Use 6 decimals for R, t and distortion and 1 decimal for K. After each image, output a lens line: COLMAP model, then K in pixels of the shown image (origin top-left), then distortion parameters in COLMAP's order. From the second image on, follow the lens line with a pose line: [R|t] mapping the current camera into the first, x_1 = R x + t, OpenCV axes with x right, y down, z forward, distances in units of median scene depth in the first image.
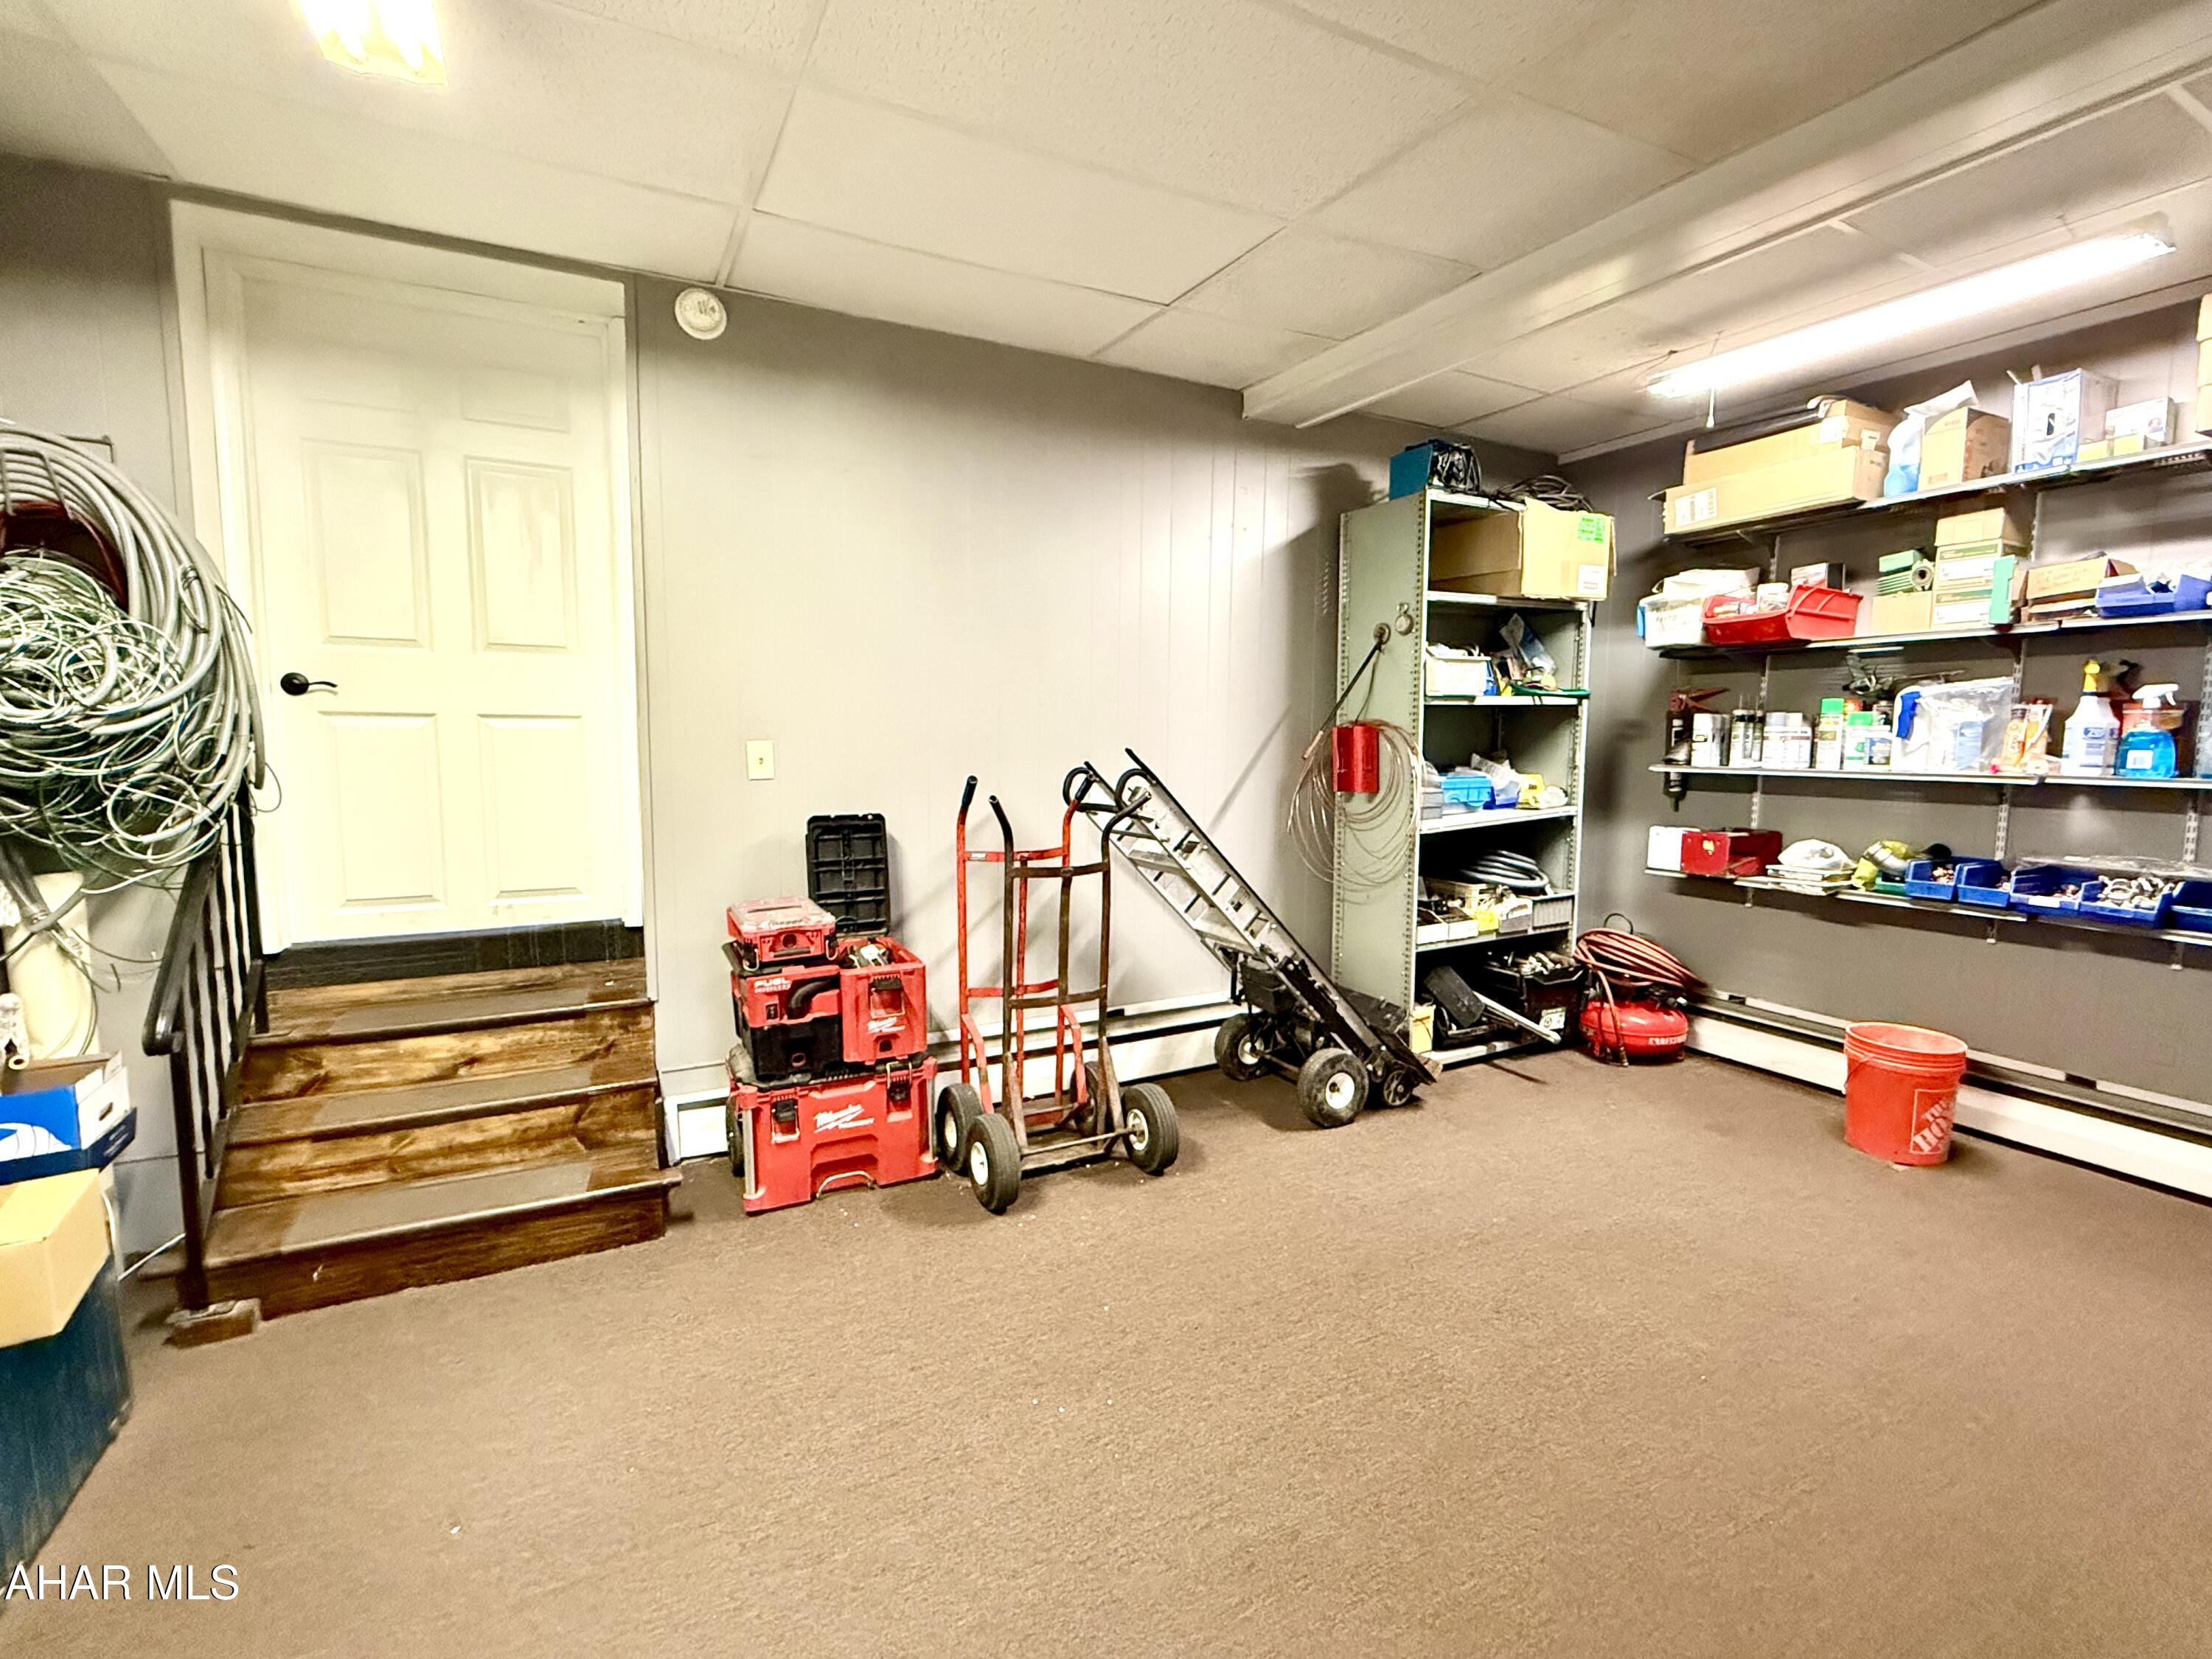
lens RADIAL K [[1033.4, 0, 1129.1], [0, 1033.4, 828.3], [0, 0, 1]] dist [-0.019090, 0.000061]
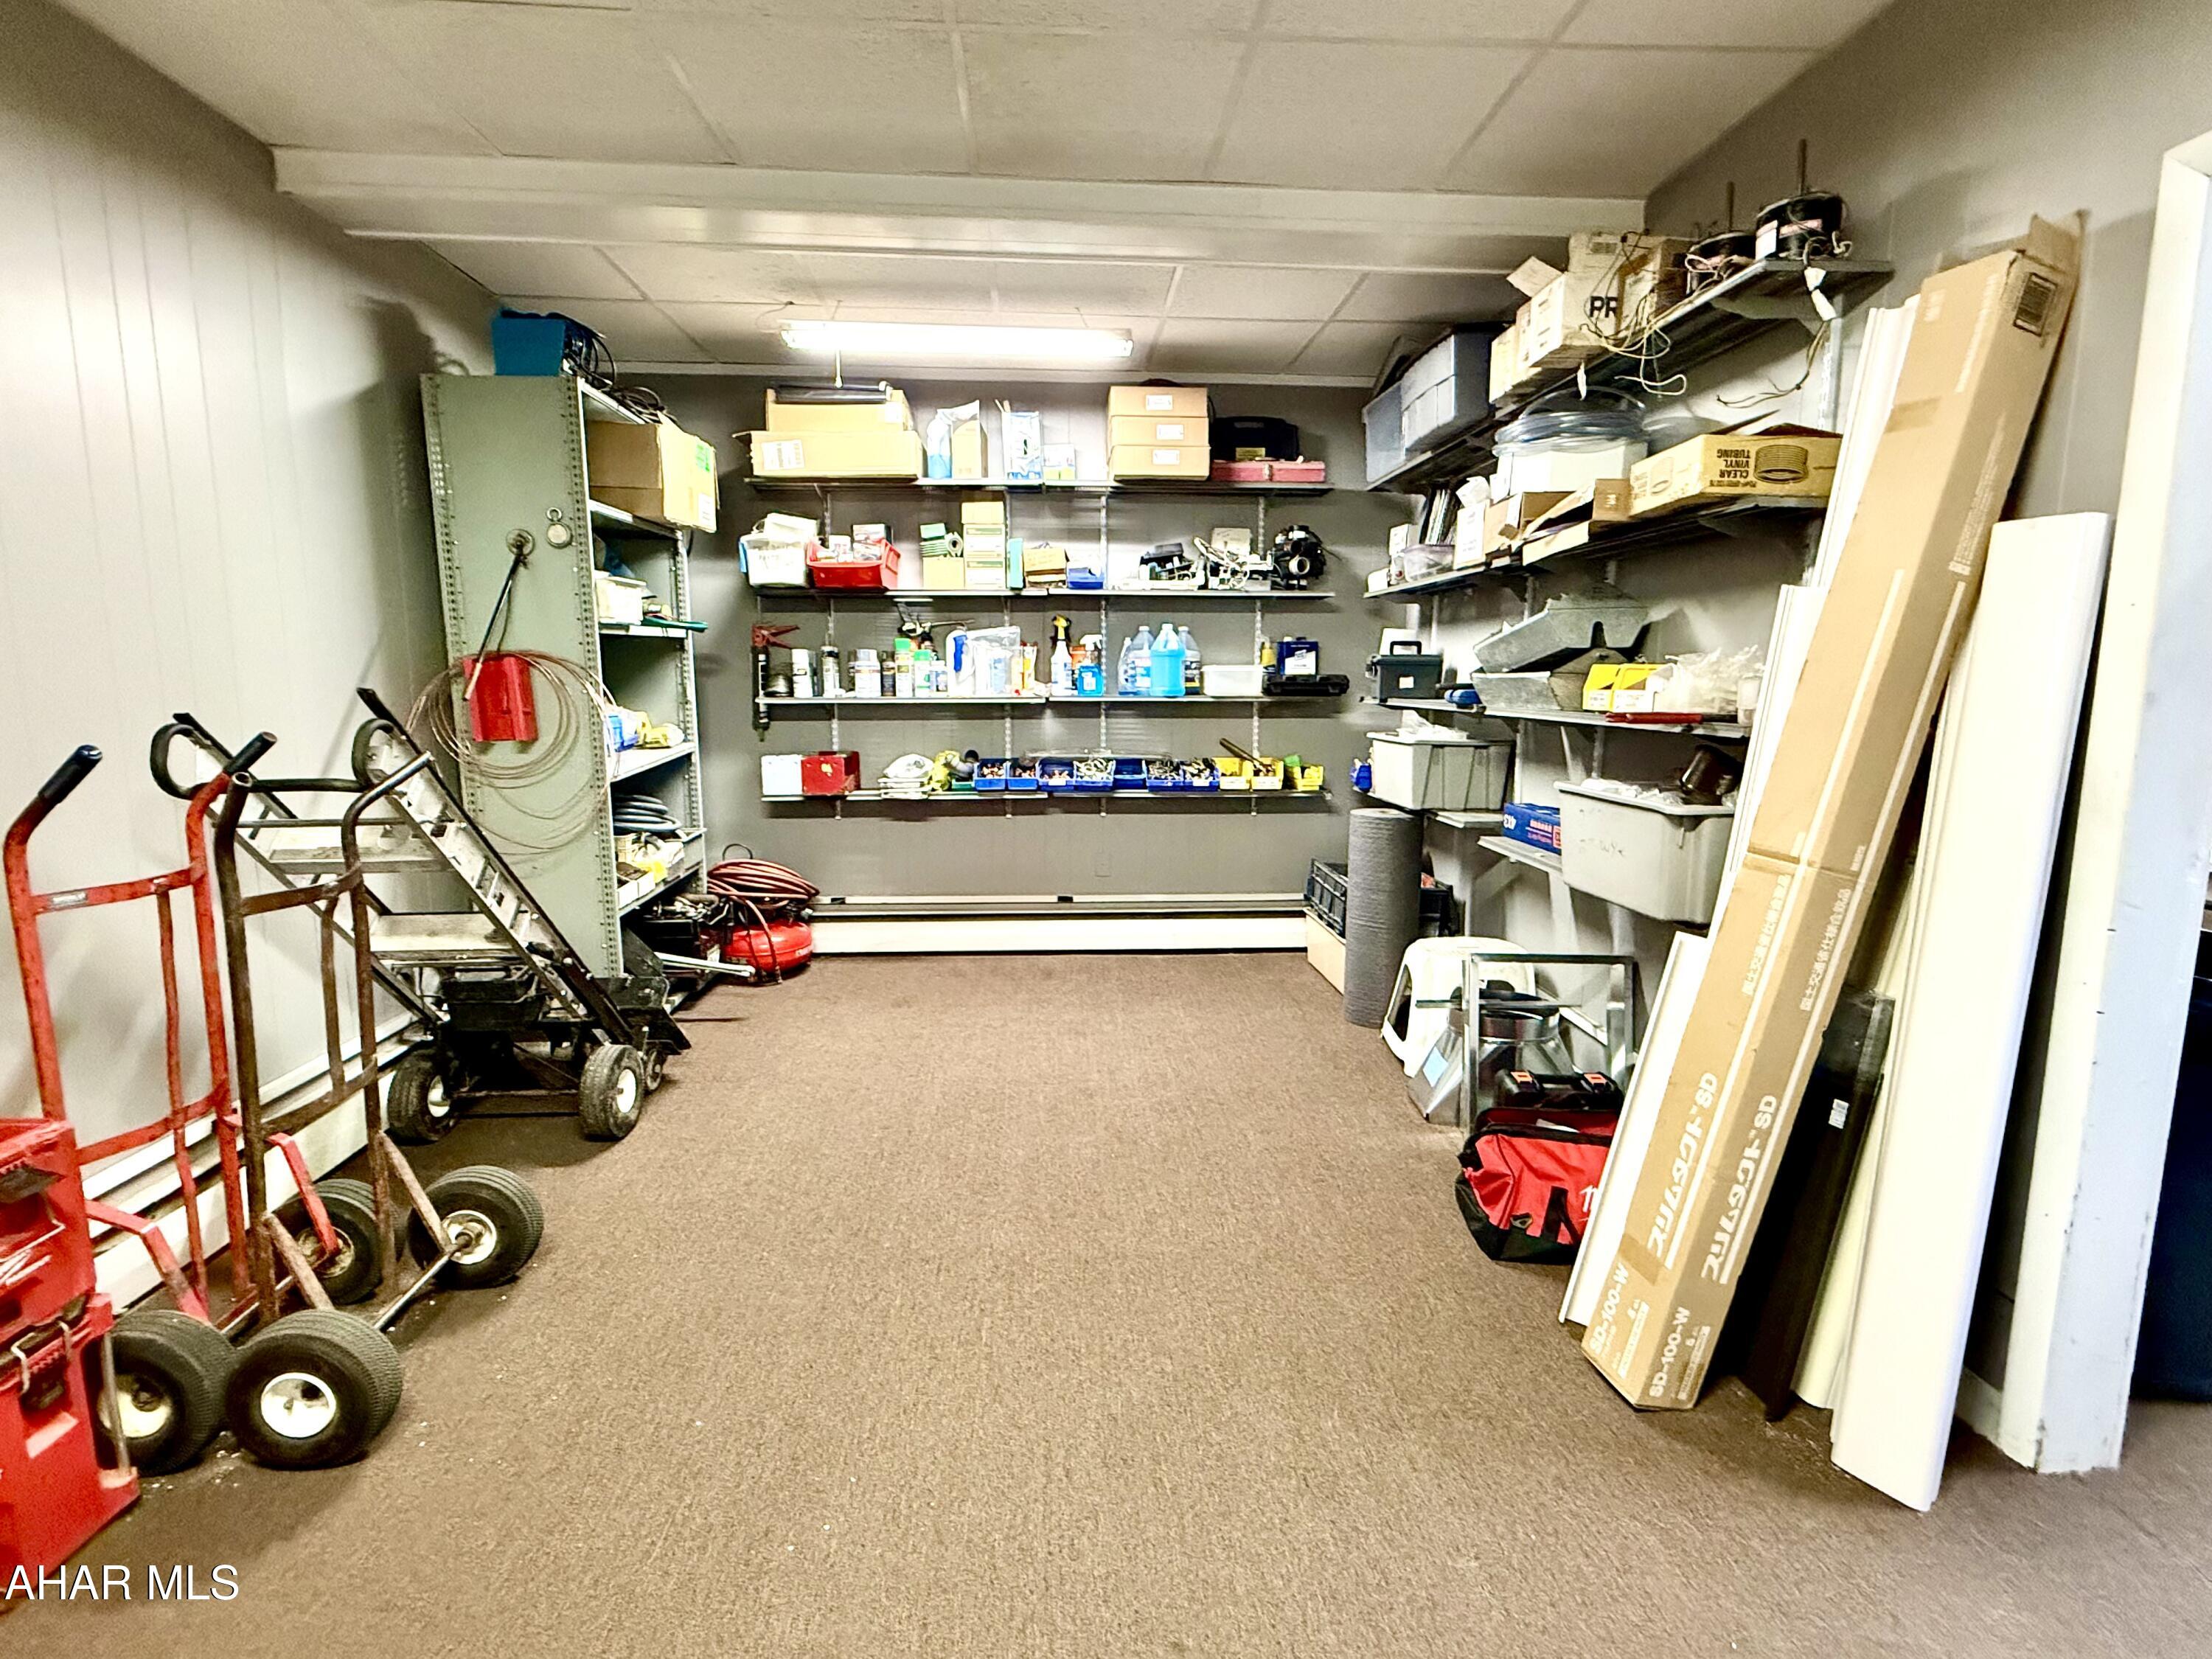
lens RADIAL K [[1033.4, 0, 1129.1], [0, 1033.4, 828.3], [0, 0, 1]] dist [-0.019090, 0.000061]
pose [[0.383185, -0.137567, 0.913370, -0.353352], [0.084318, 0.989928, 0.113724, -0.018400], [-0.919815, 0.033436, 0.390925, 0.265552]]
